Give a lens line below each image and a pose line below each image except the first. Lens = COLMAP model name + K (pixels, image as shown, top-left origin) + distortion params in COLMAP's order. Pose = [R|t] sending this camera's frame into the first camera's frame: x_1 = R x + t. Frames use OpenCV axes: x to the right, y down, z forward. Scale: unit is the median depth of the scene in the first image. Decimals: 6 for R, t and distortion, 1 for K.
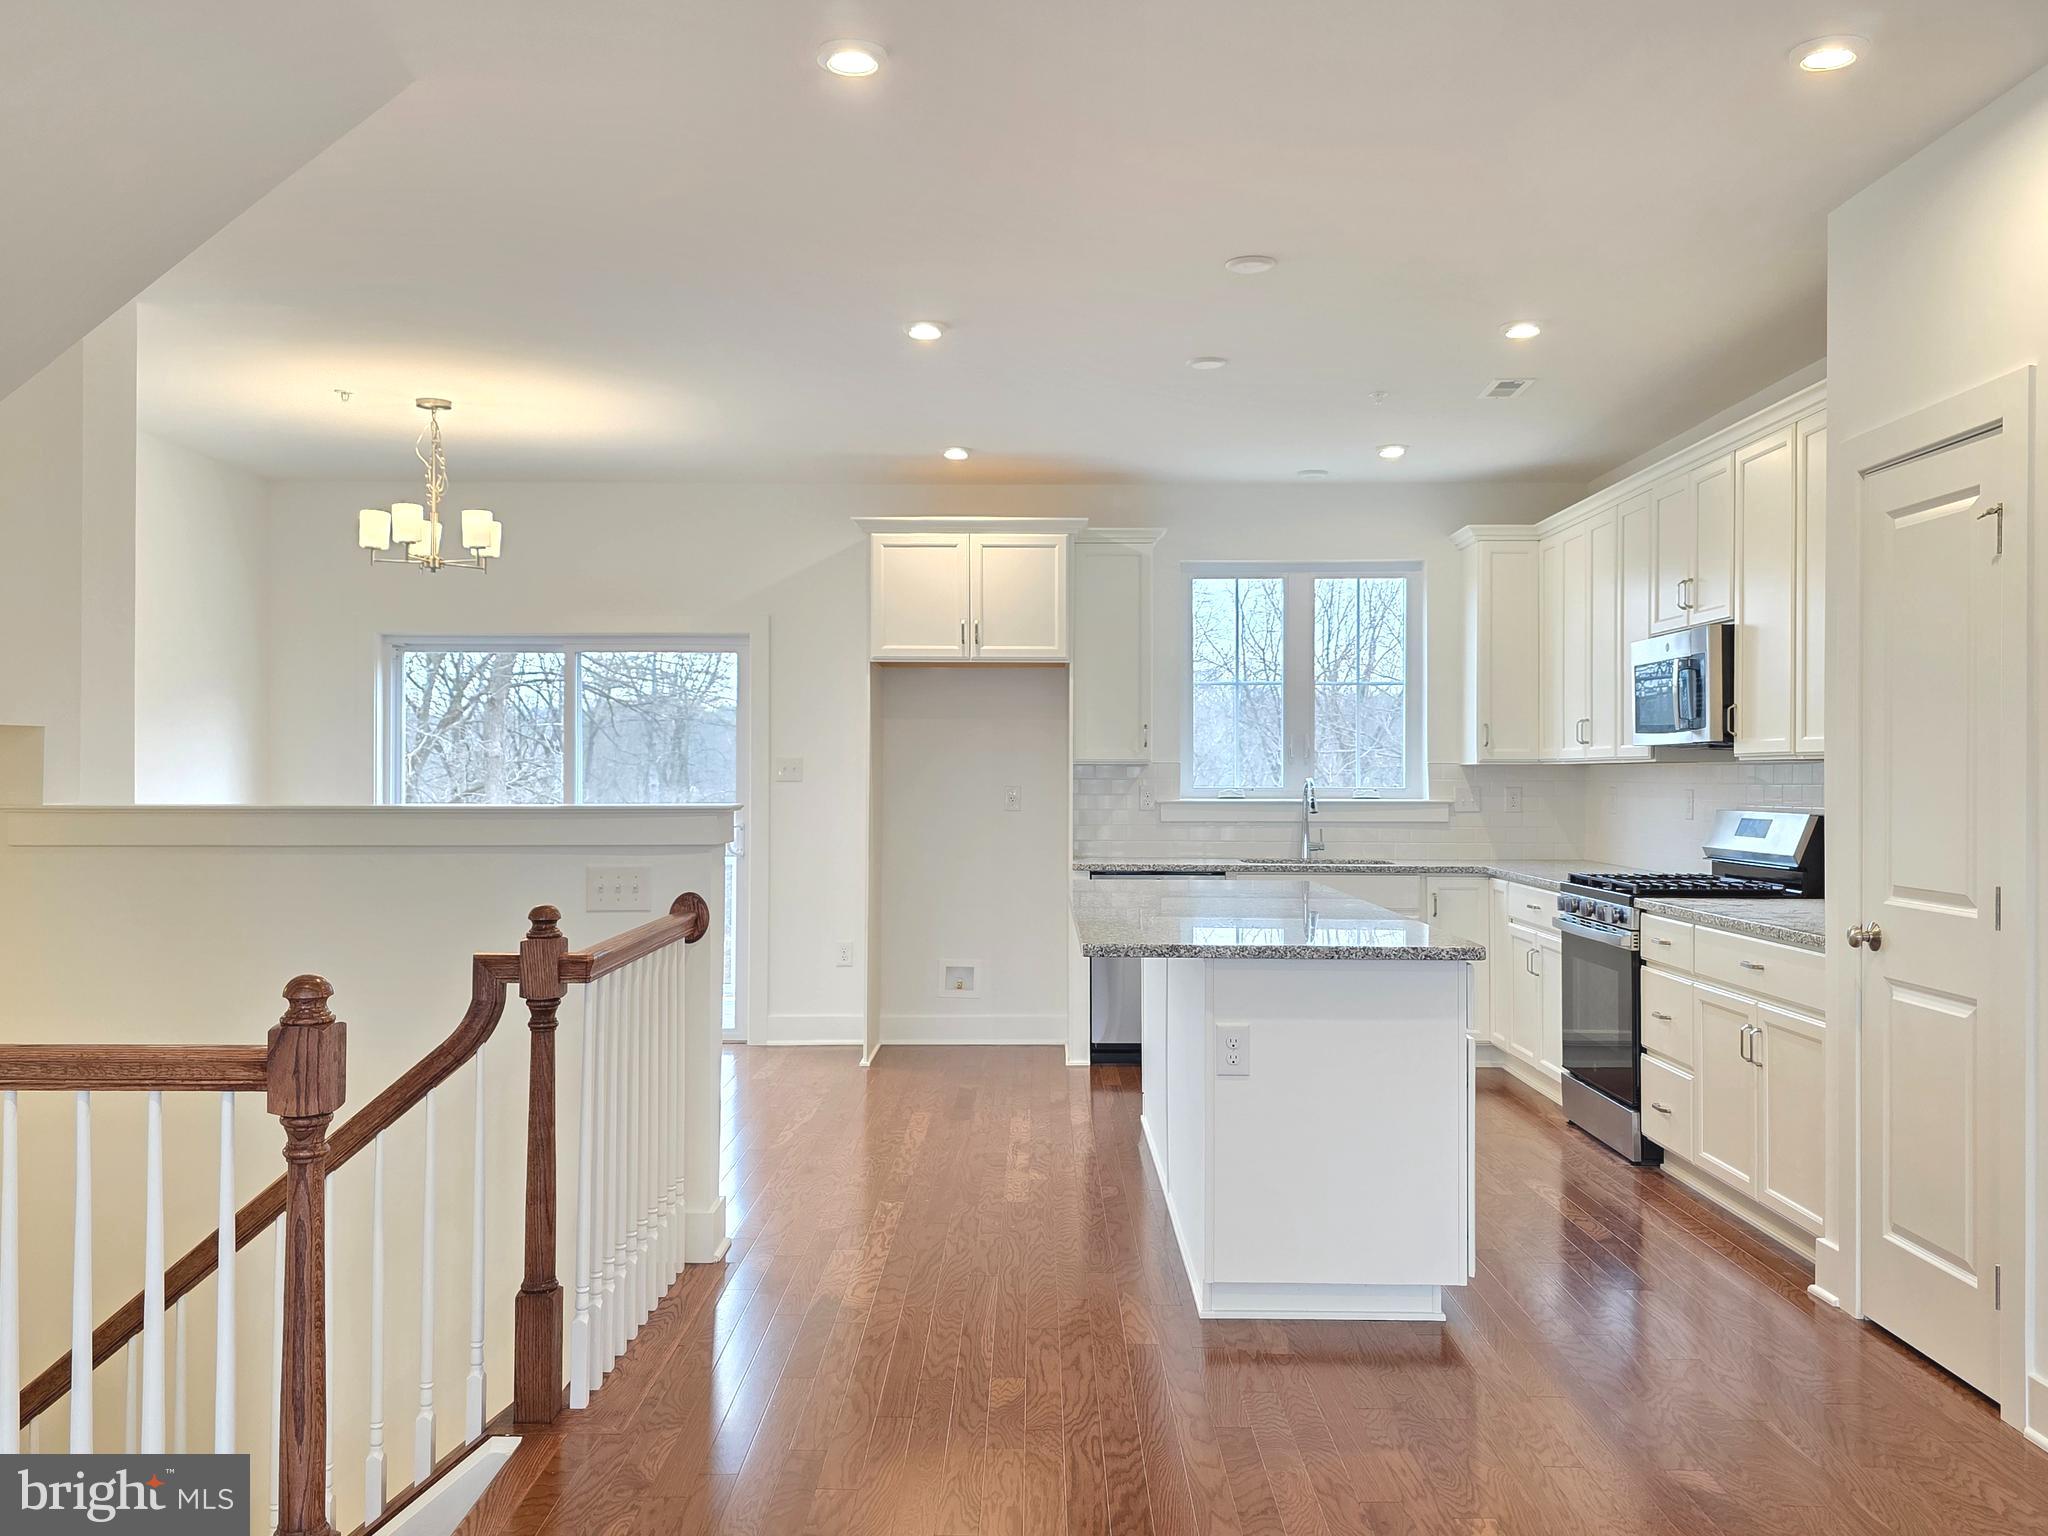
lens RADIAL K [[1671.5, 0, 1024.0], [0, 1671.5, 768.0], [0, 0, 1]] dist [0.005560, 0.001911]
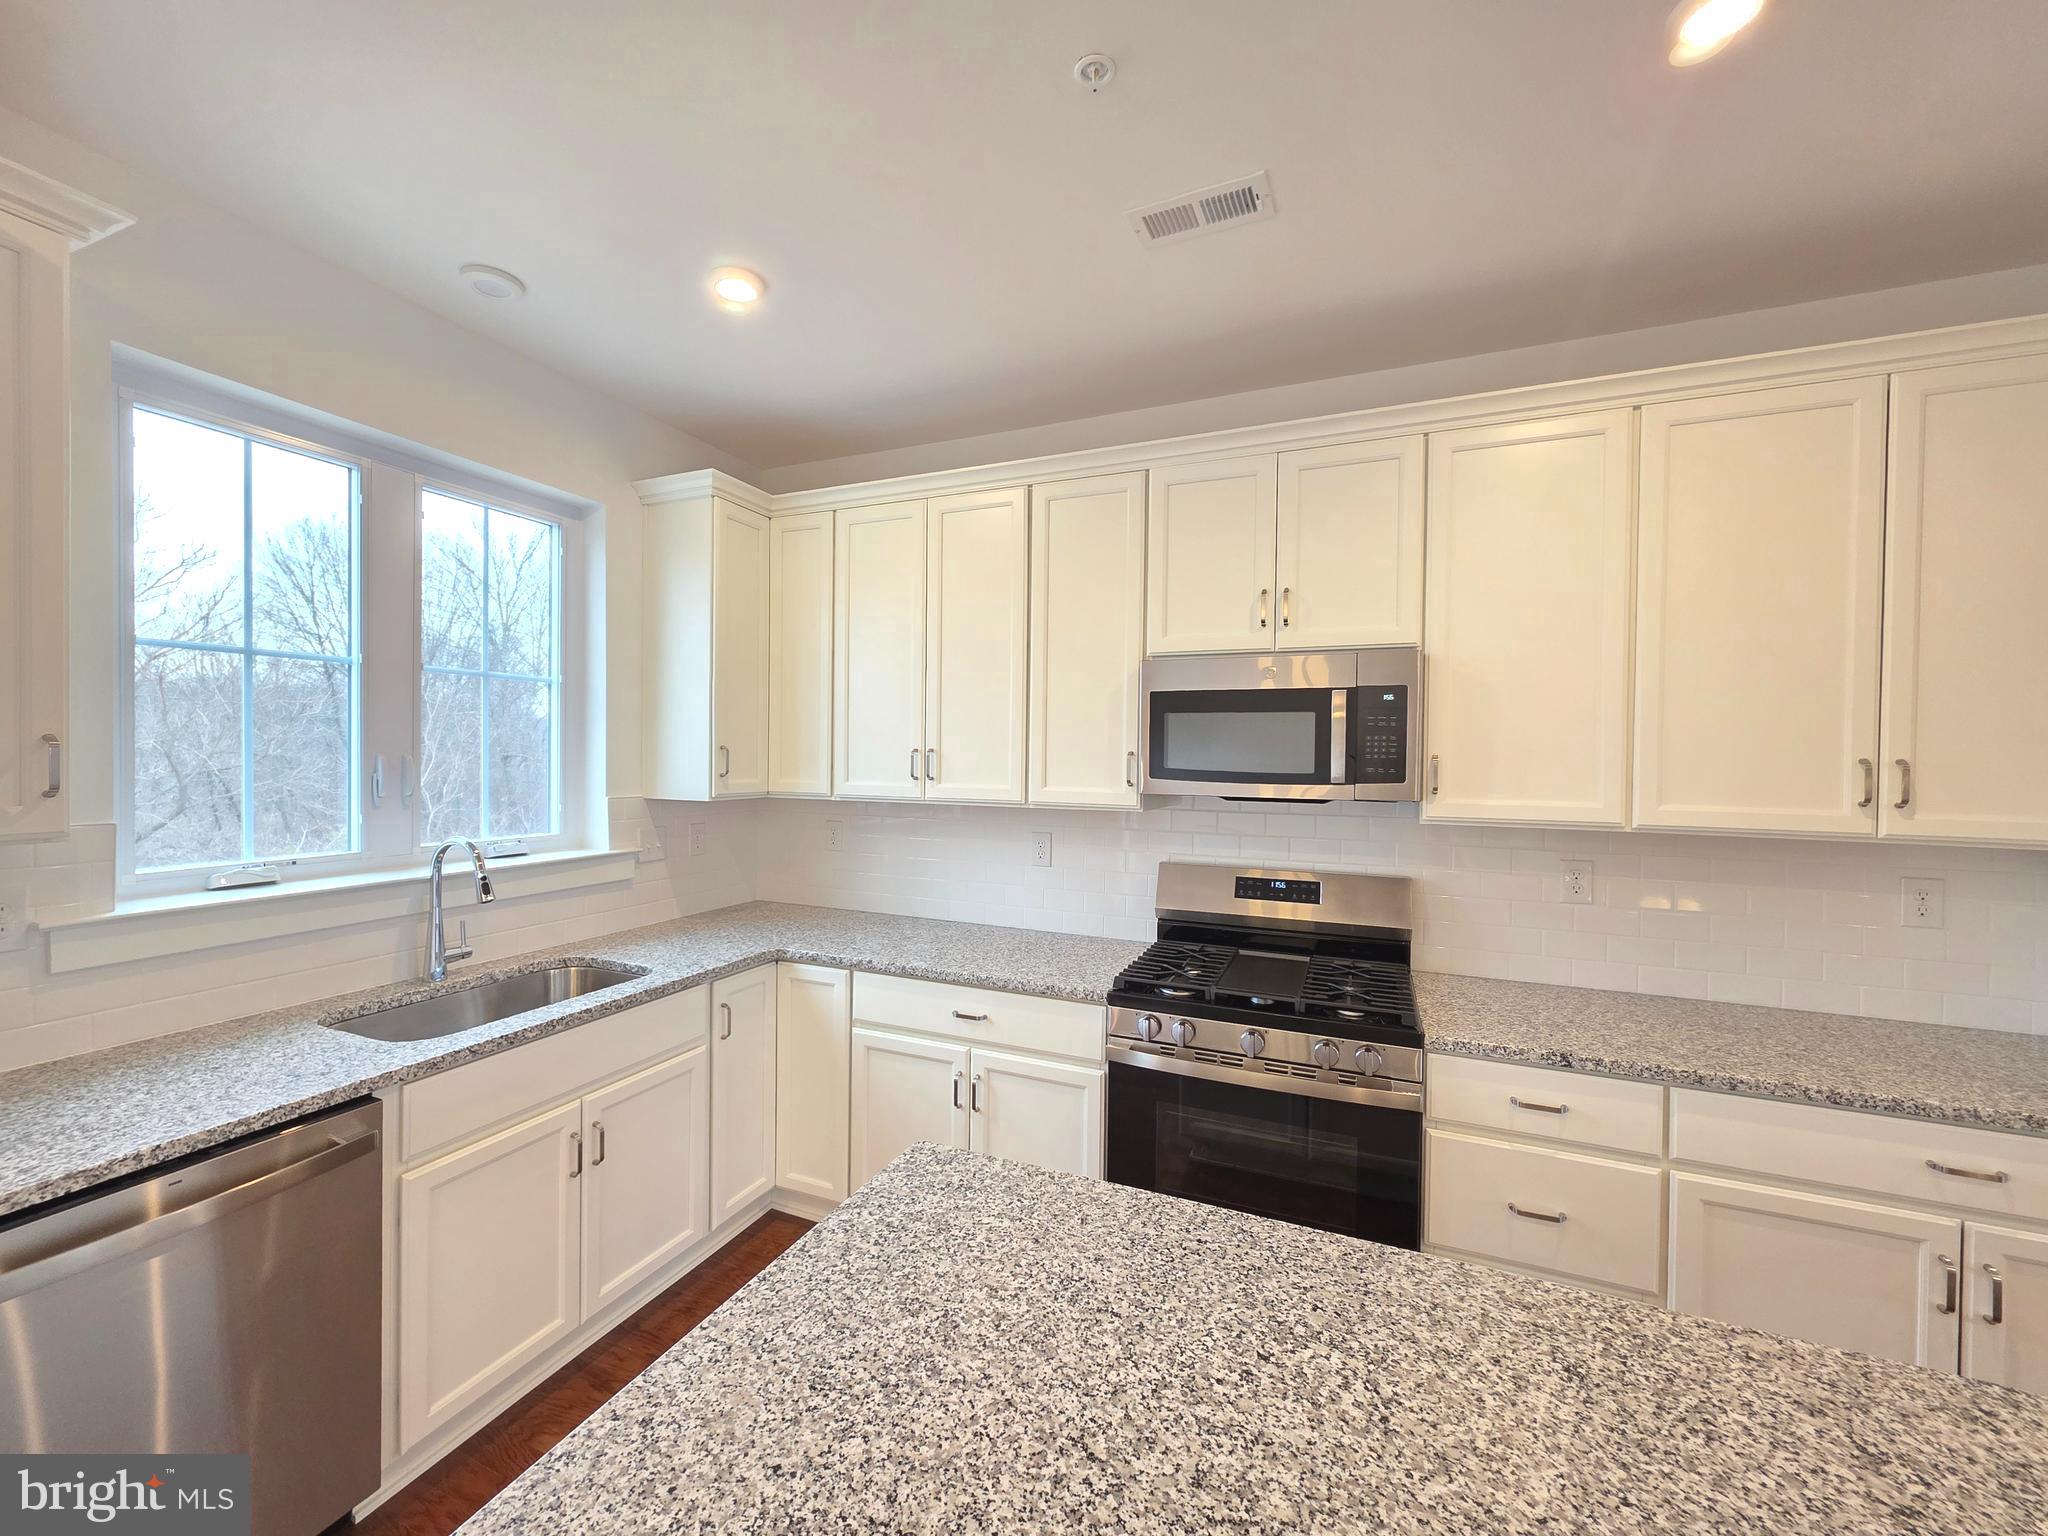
lens RADIAL K [[828.8, 0, 1024.0], [0, 828.8, 768.0], [0, 0, 1]] dist [0.002901, 0.000112]
pose [[0.393017, -0.012218, 0.919450, -0.009261], [-0.014802, 0.999698, 0.019612, -0.025657], [-0.919412, -0.021318, 0.392717, 0.722761]]
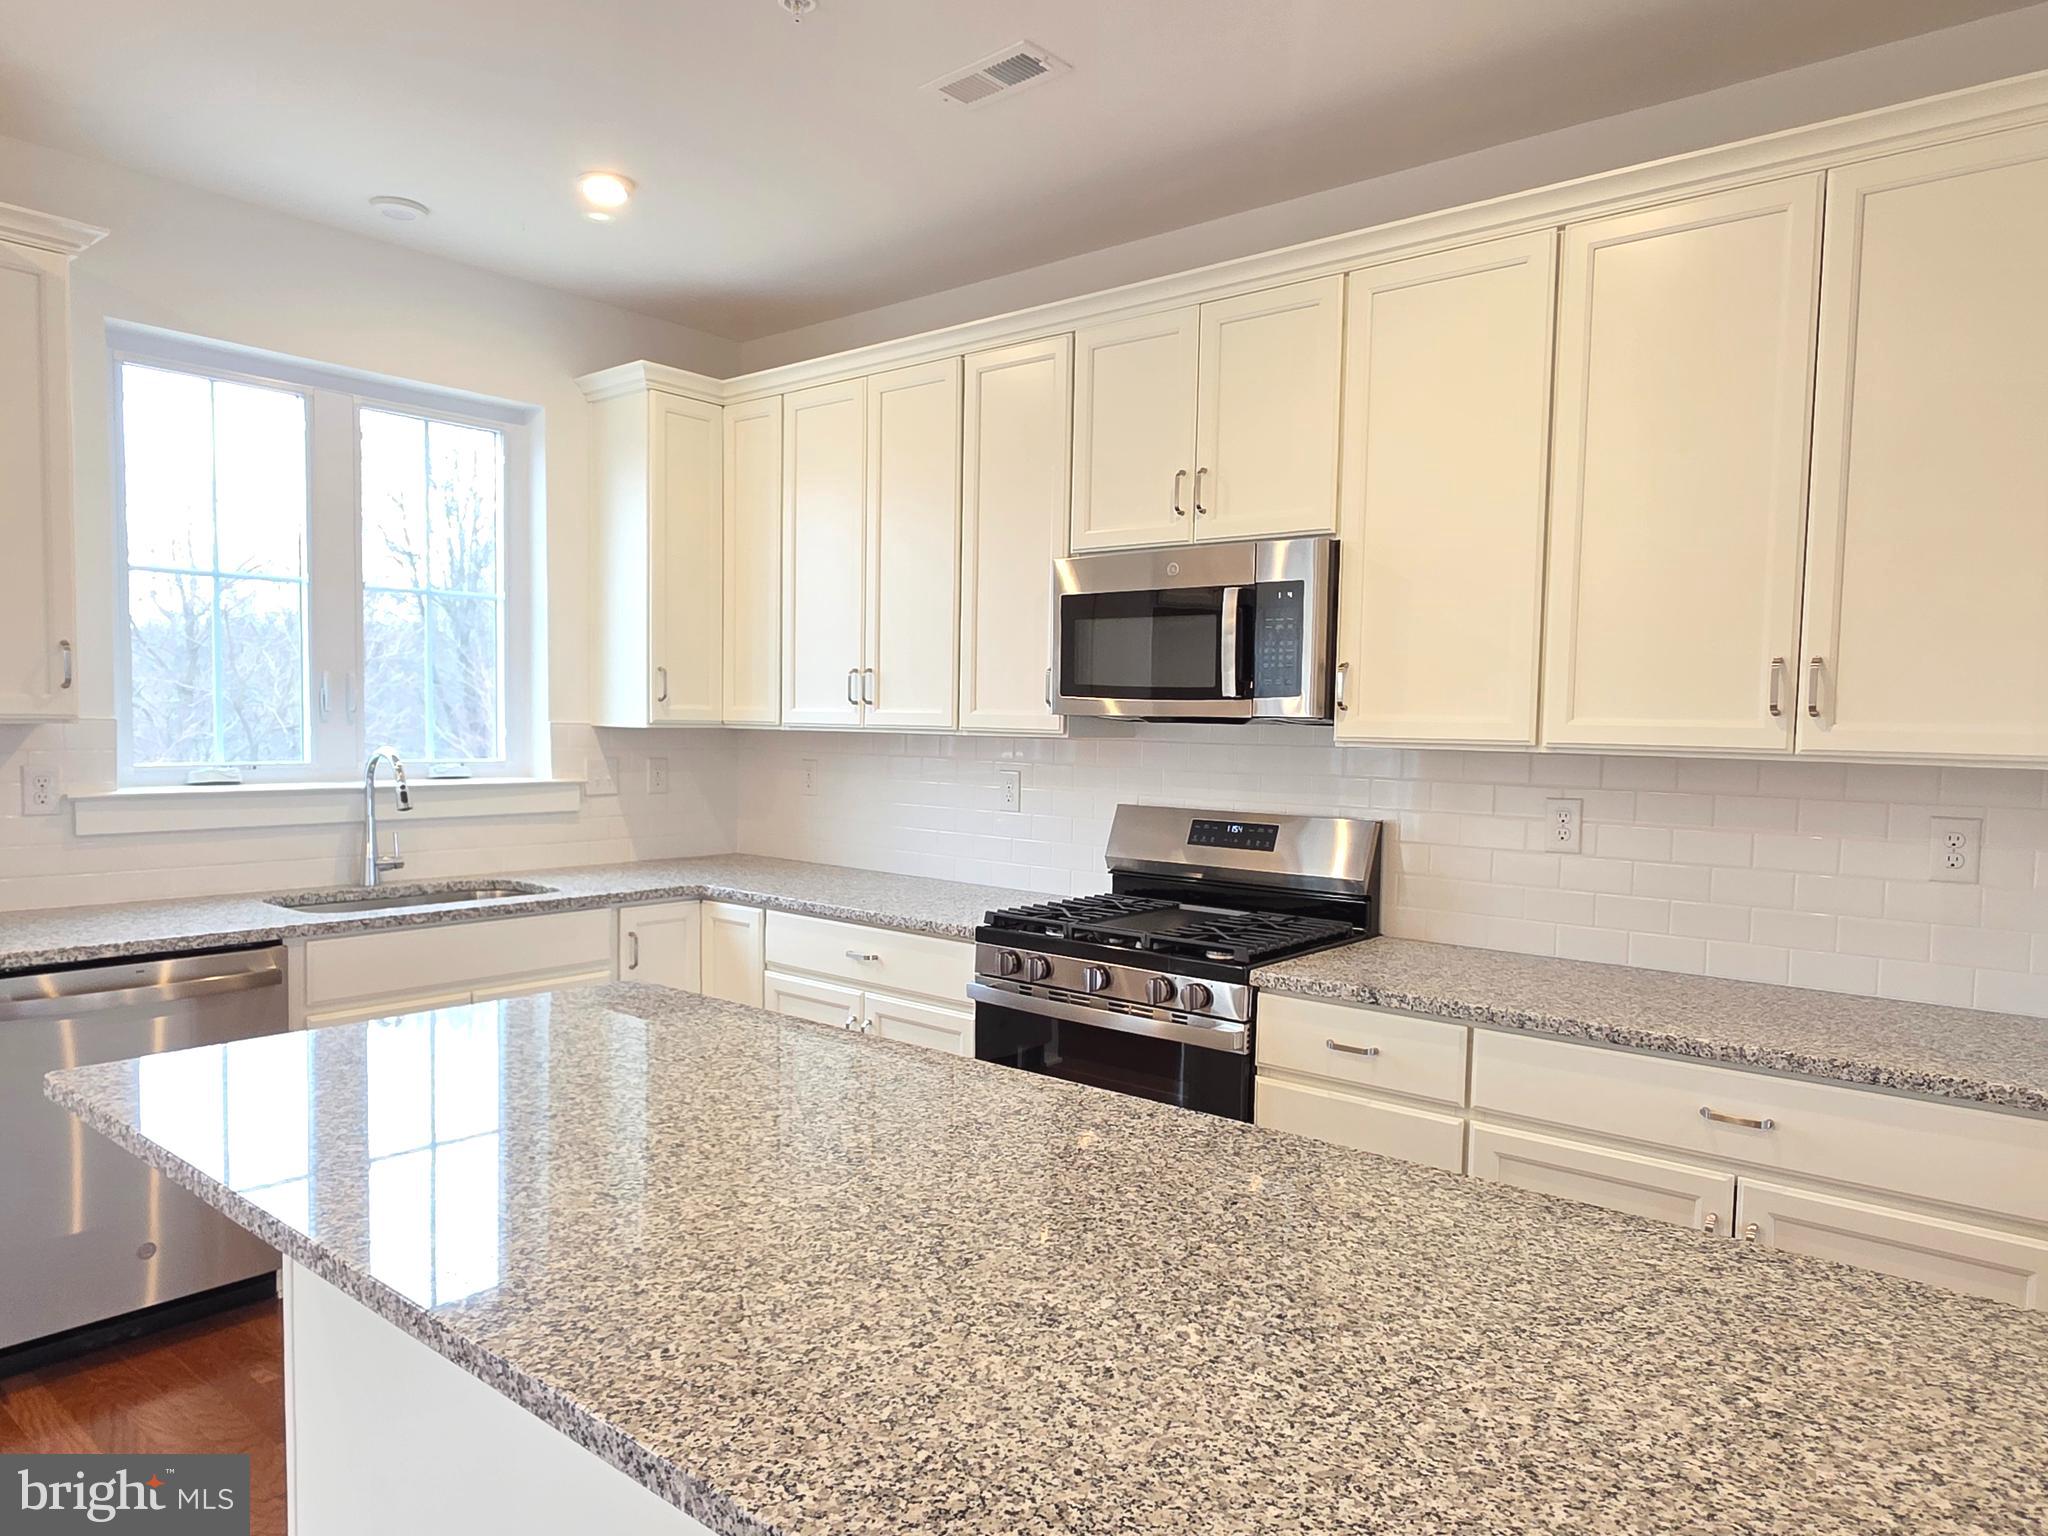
lens RADIAL K [[1347.9, 0, 1017.1], [0, 1347.9, 803.0], [0, 0, 1]] dist [0.006212, 0.000366]
pose [[0.639244, -0.041109, 0.767904, -0.050236], [-0.018654, 0.997447, 0.068925, -0.011973], [-0.768778, -0.058385, 0.636845, 0.534154]]
